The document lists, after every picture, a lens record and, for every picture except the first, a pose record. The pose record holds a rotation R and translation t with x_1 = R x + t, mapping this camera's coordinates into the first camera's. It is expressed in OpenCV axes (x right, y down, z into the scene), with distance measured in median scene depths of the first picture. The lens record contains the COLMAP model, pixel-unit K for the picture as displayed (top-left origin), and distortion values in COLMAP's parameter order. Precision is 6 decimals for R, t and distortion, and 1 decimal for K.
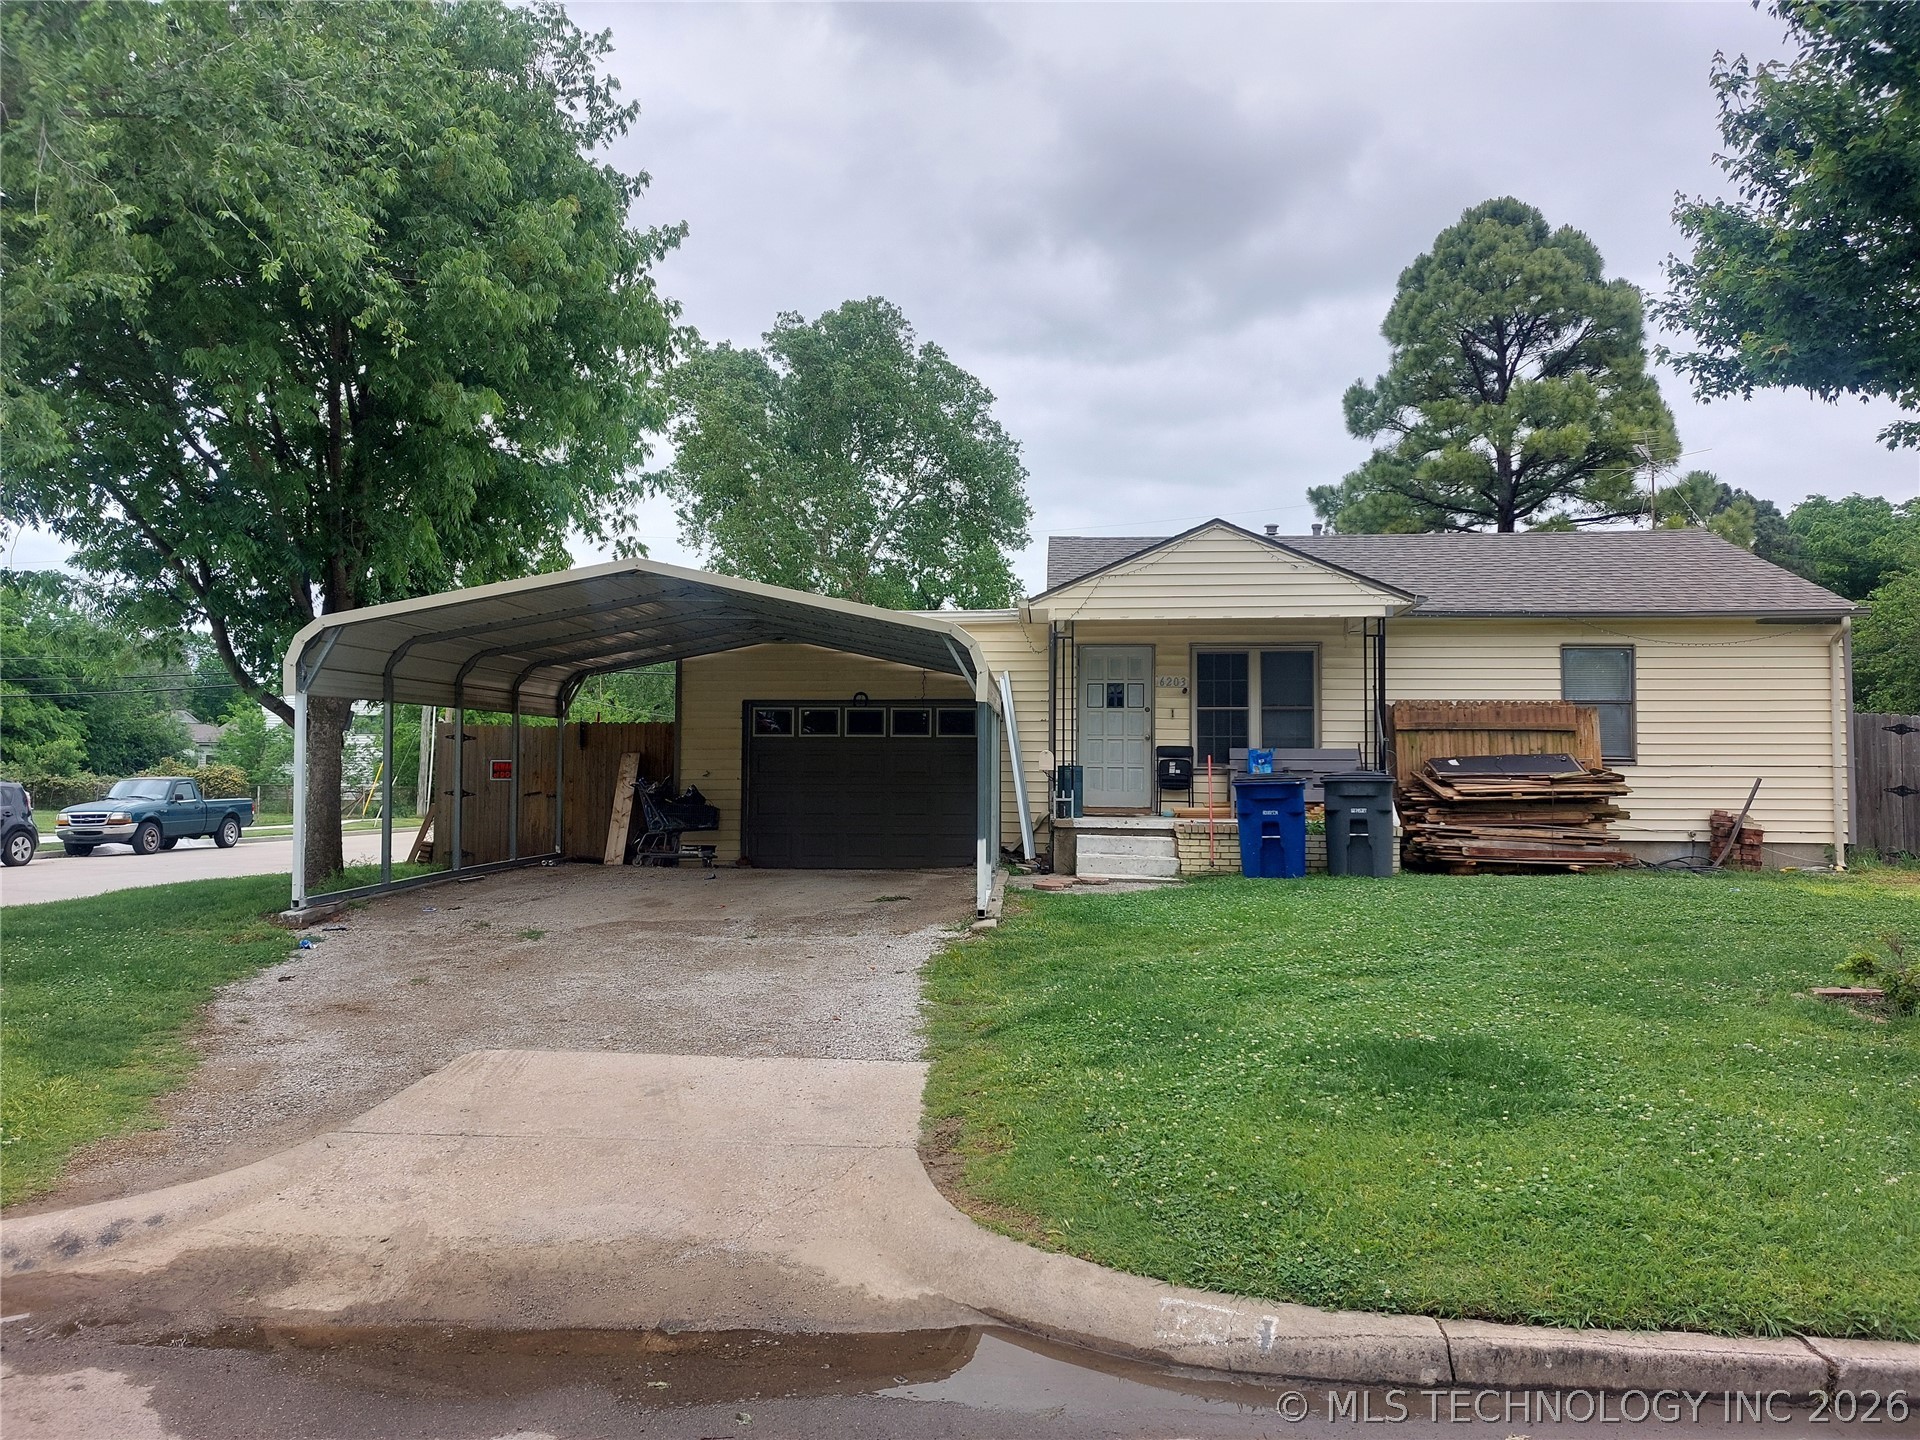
lens RADIAL K [[1385.2, 0, 931.7], [0, 1385.2, 700.0], [0, 0, 1]] dist [0.103932, -0.121359]
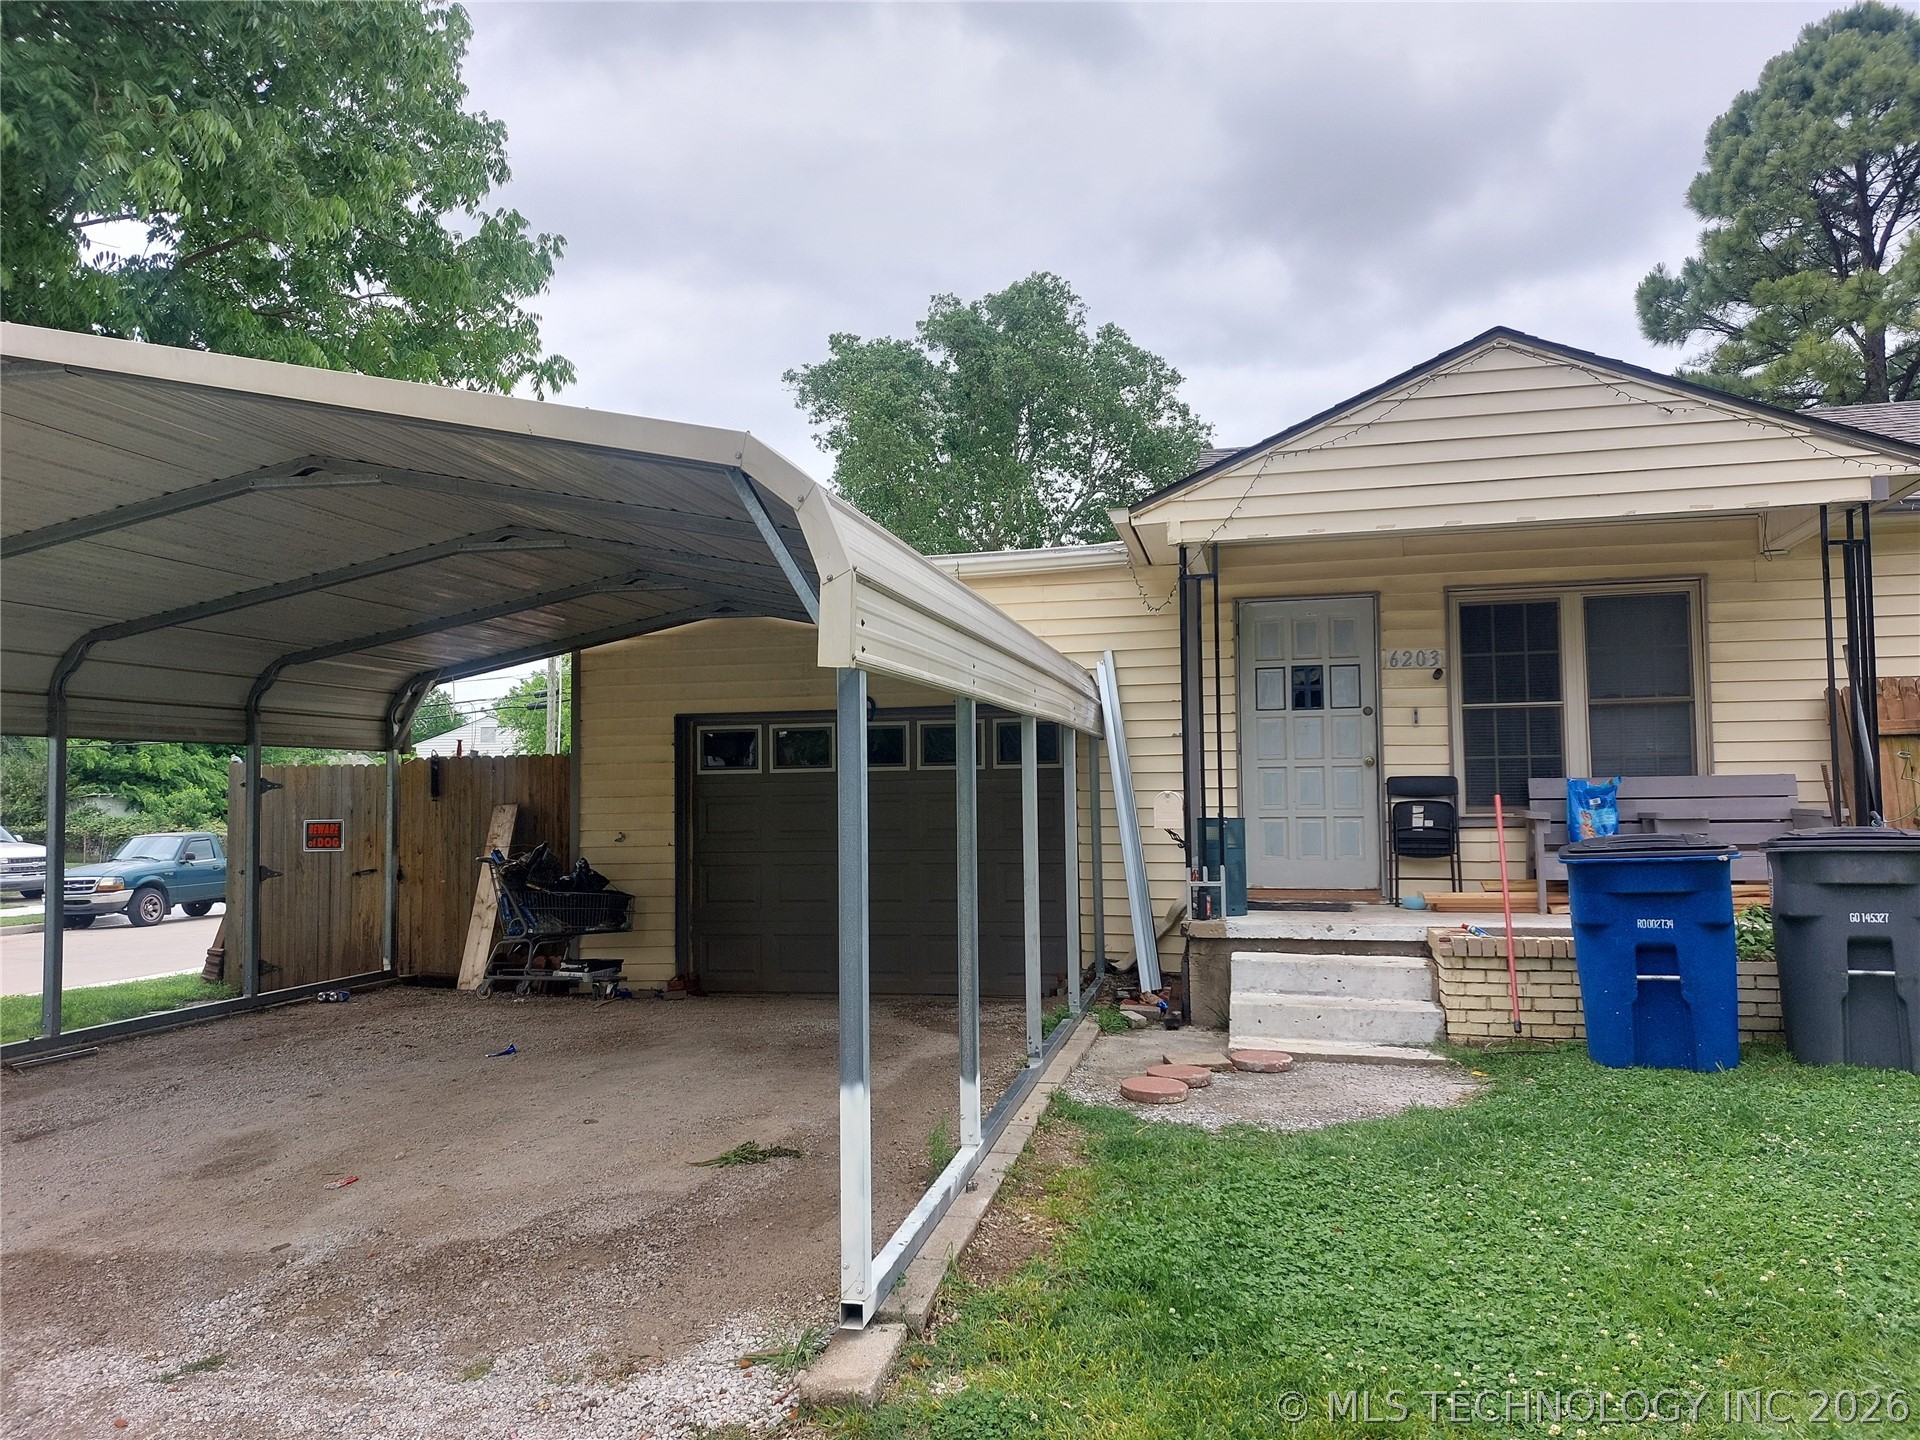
lens RADIAL K [[1286.2, 0, 972.0], [0, 1286.2, 718.4], [0, 0, 1]] dist [0.066006, -0.044331]
pose [[0.988871, -0.027204, -0.146268, 0.075142], [0.025725, 0.999597, -0.011989, 0.011992], [0.146535, 0.008093, 0.989172, 0.468524]]
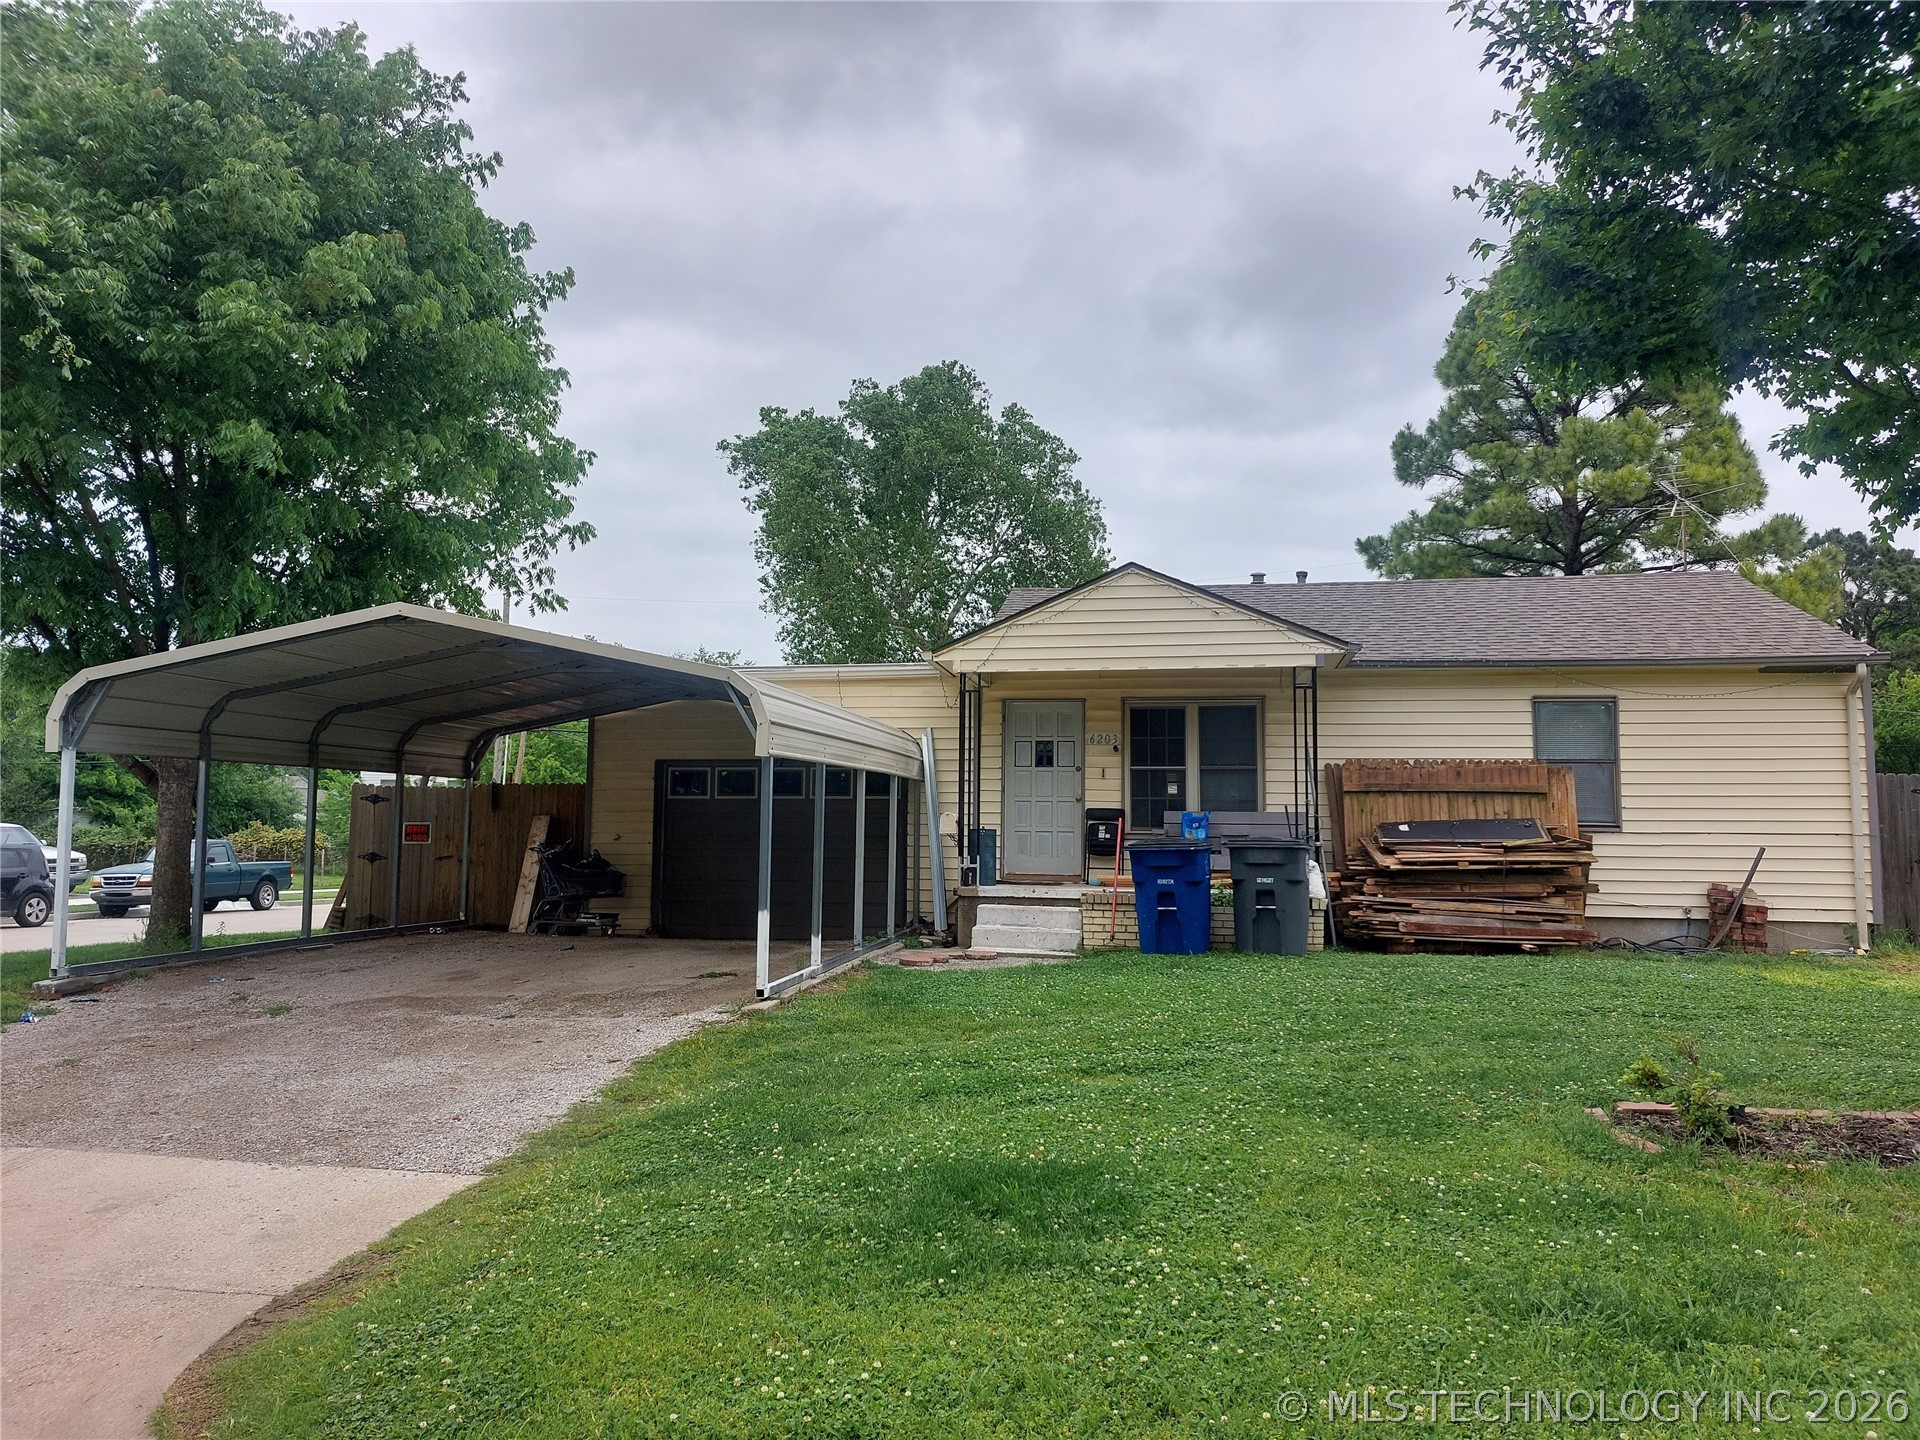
lens RADIAL K [[1371.9, 0, 968.6], [0, 1371.9, 711.8], [0, 0, 1]] dist [0.093525, -0.102217]
pose [[0.995260, -0.004632, -0.097140, 0.171736], [0.000708, 0.999184, -0.040389, 0.005606], [0.097247, 0.040128, 0.994451, 0.080560]]
